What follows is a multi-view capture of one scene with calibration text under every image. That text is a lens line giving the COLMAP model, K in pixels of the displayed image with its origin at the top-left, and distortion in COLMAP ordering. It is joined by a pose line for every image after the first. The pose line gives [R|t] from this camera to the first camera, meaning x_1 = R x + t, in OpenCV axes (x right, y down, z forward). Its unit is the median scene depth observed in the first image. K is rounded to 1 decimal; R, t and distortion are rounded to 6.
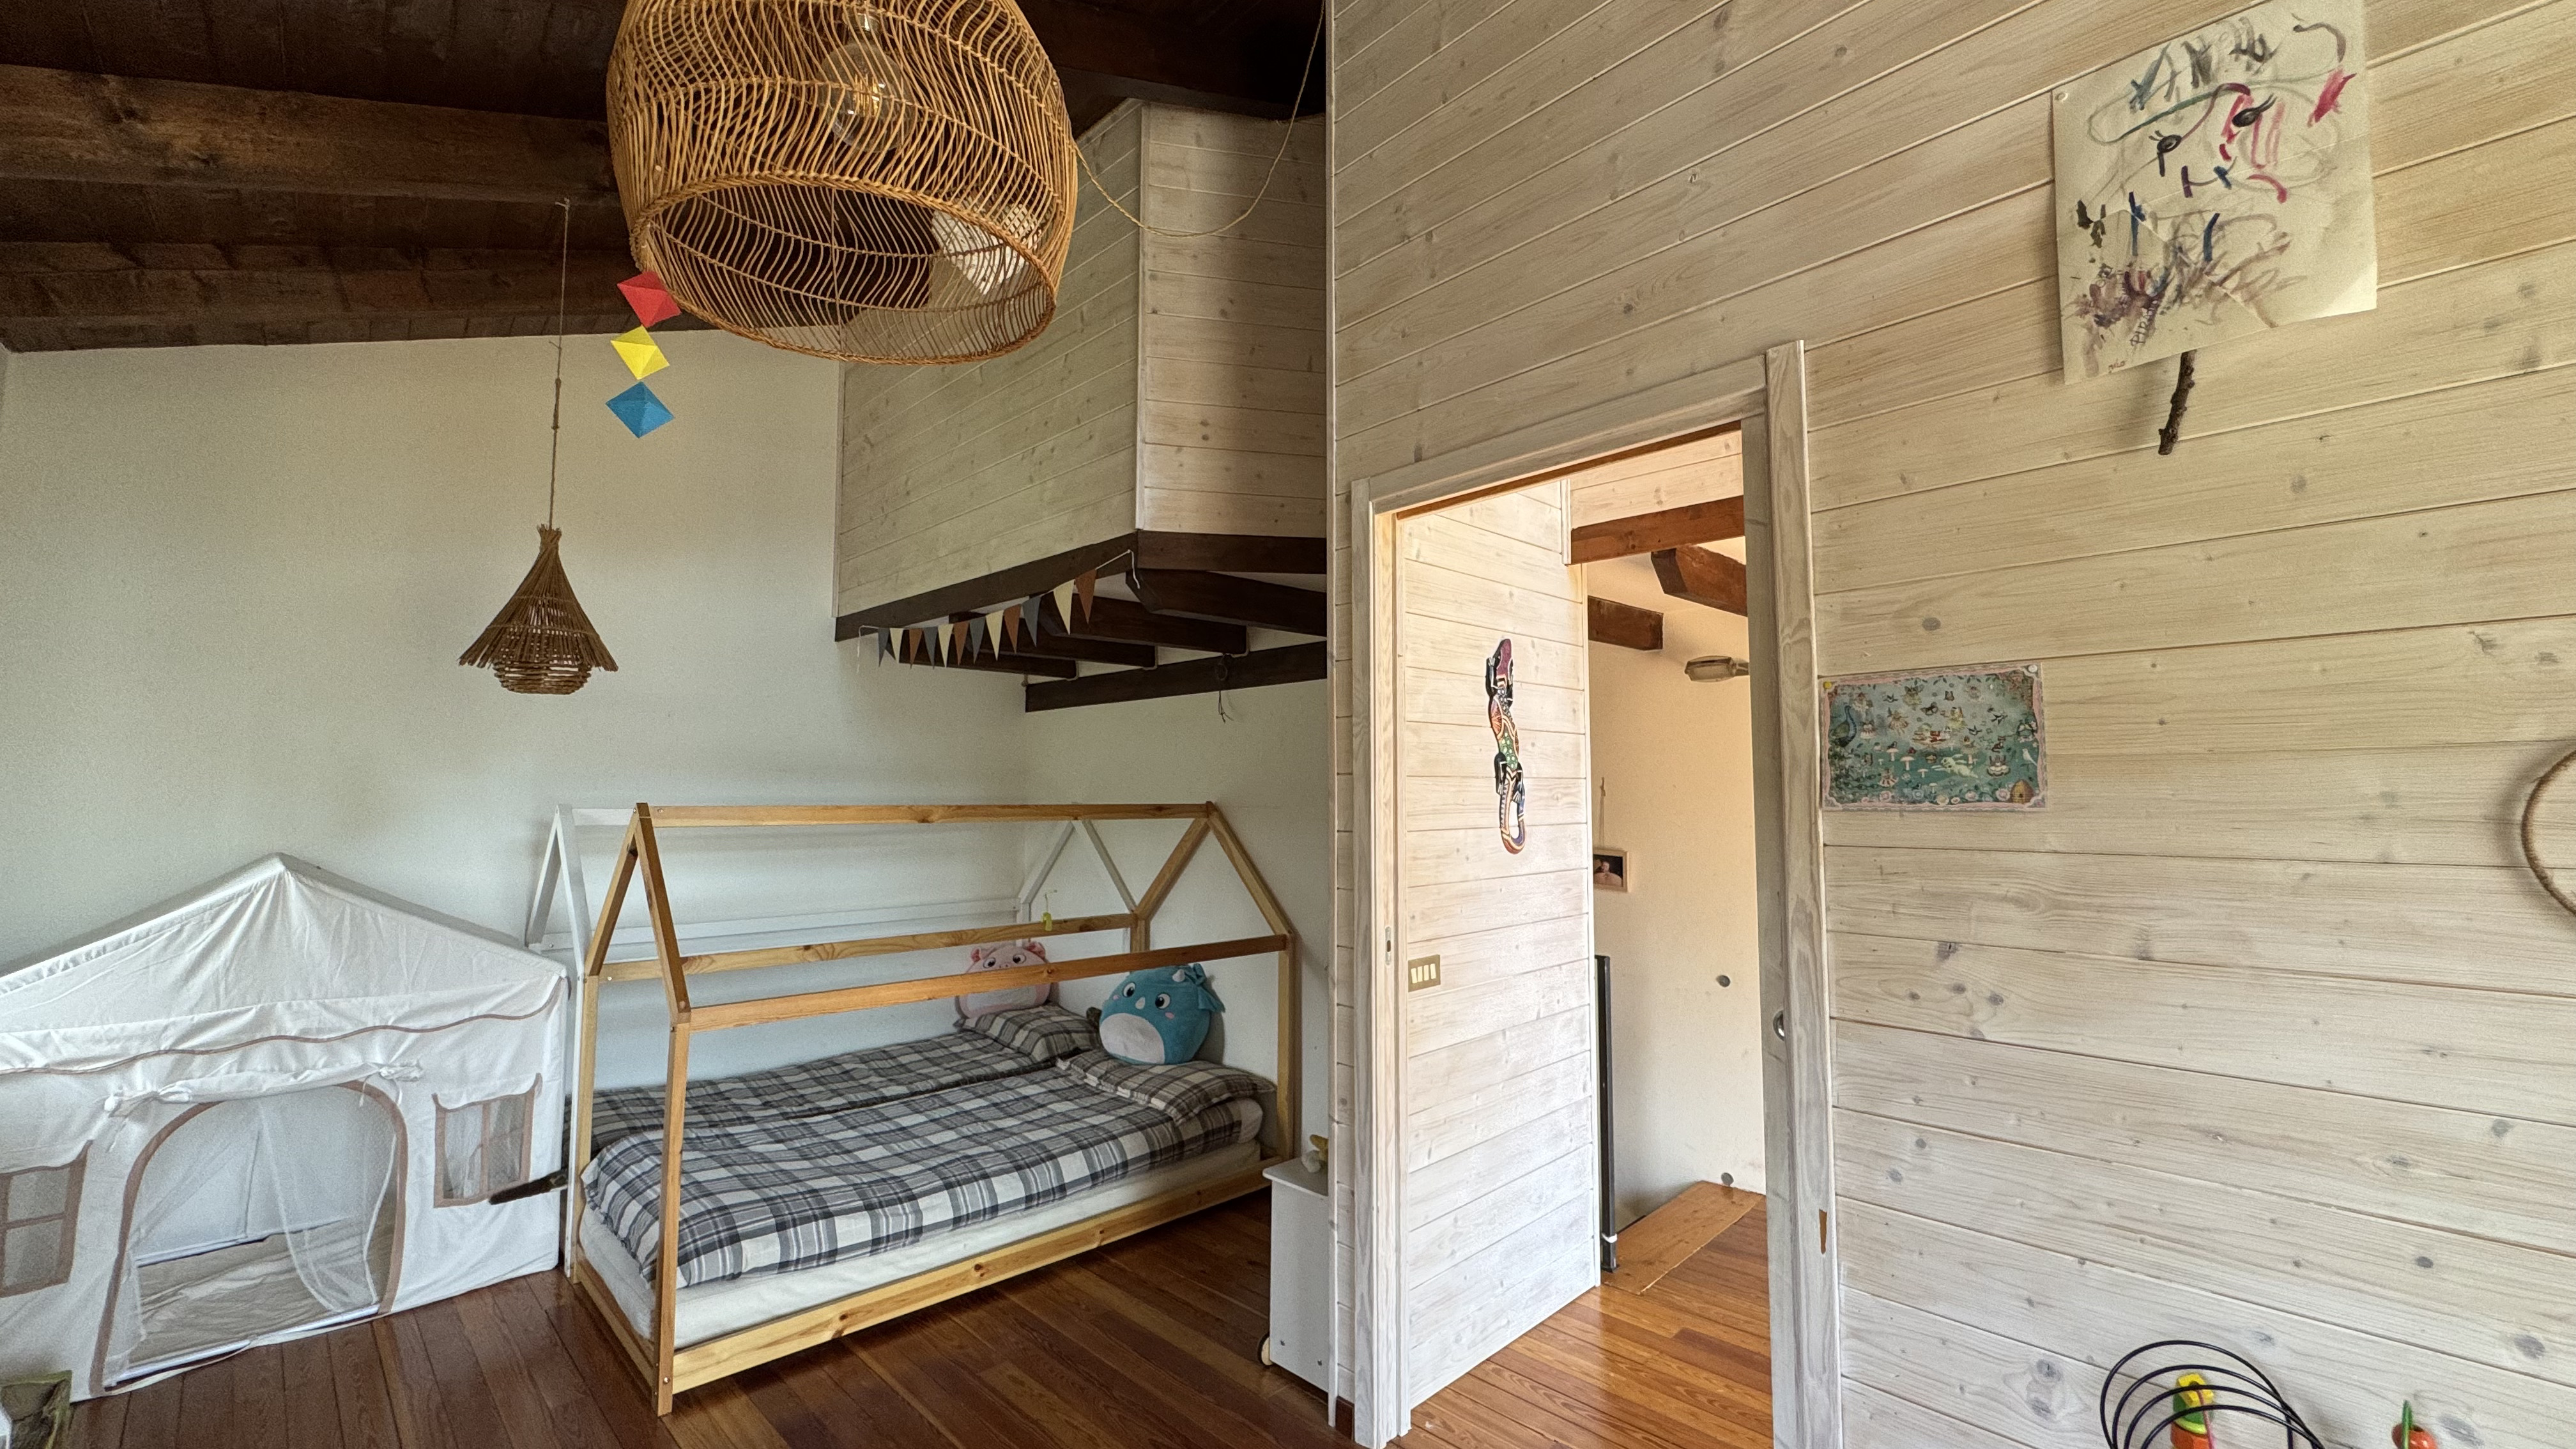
lens RADIAL K [[1041.6, 0, 1295.9], [0, 1041.6, 726.9], [0, 0, 1]] dist [-0.002046, 0.001020]
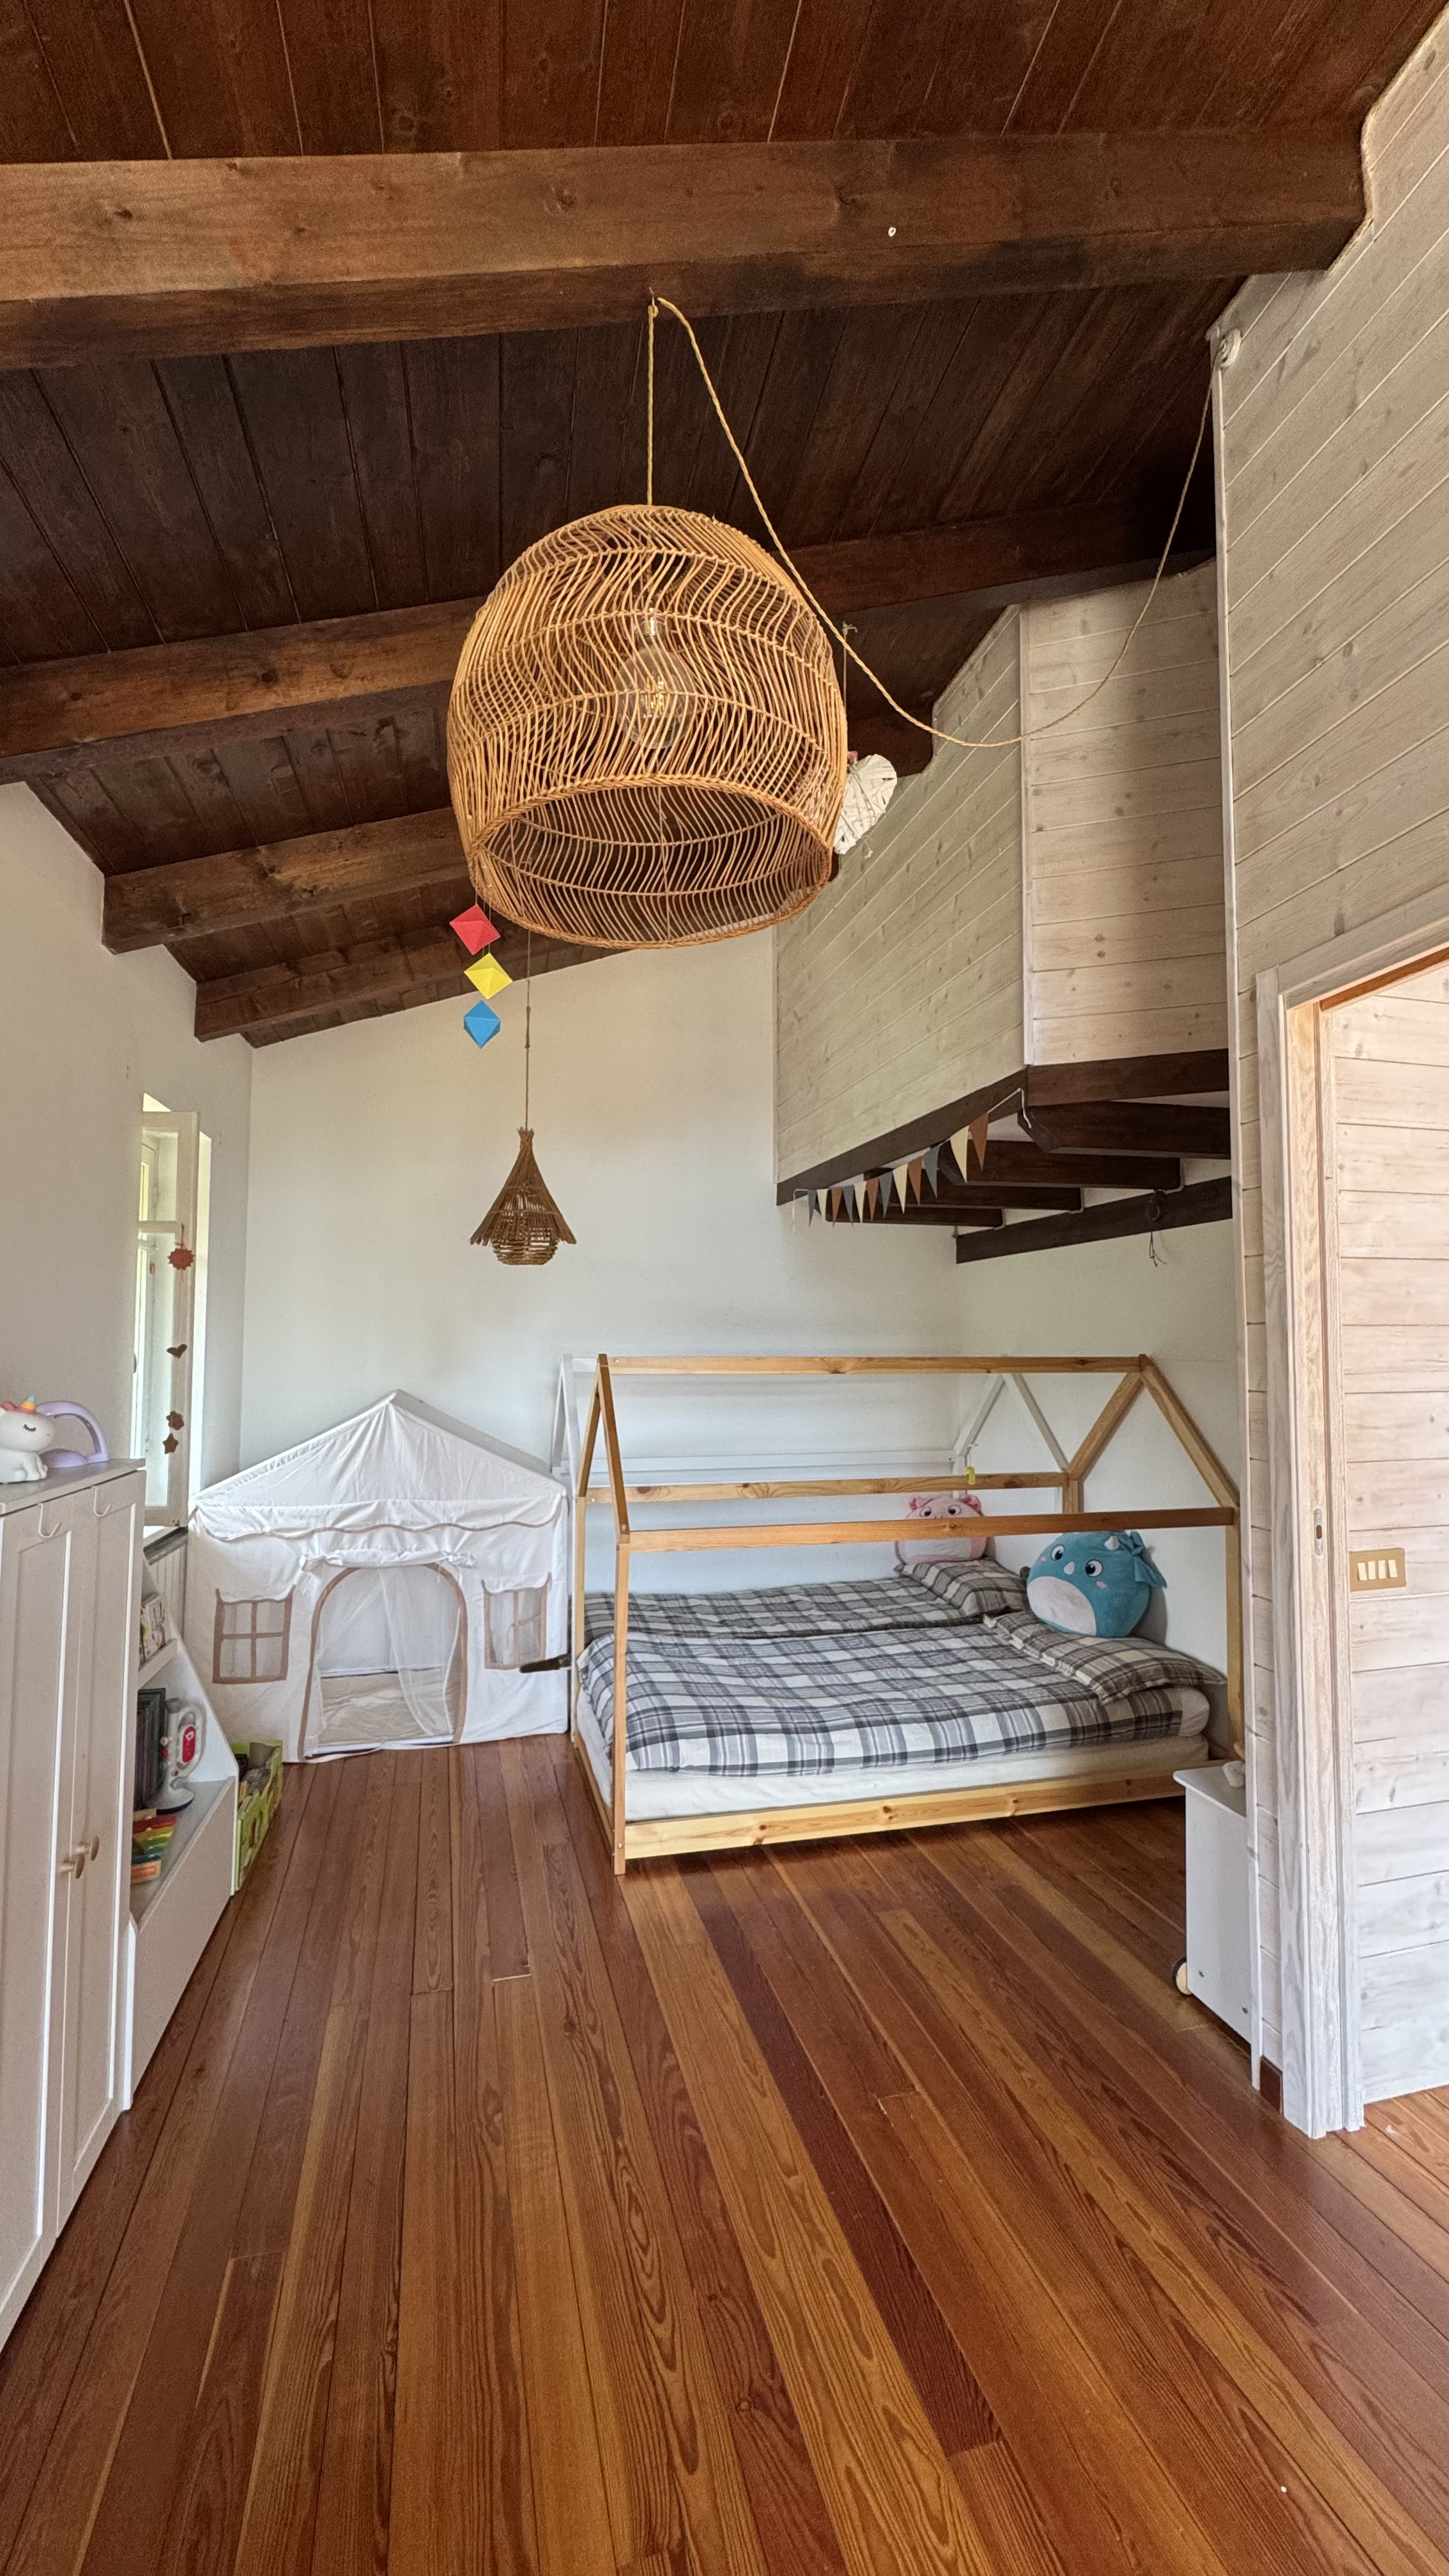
lens RADIAL K [[1041.6, 0, 732.6], [0, 1041.6, 1293.1], [0, 0, 1]] dist [-0.002046, 0.001020]
pose [[0.863997, -0.024913, -0.502881, 0.091156], [0.032333, 0.999459, 0.006037, 0.001571], [0.502458, -0.021476, 0.864335, 0.052073]]
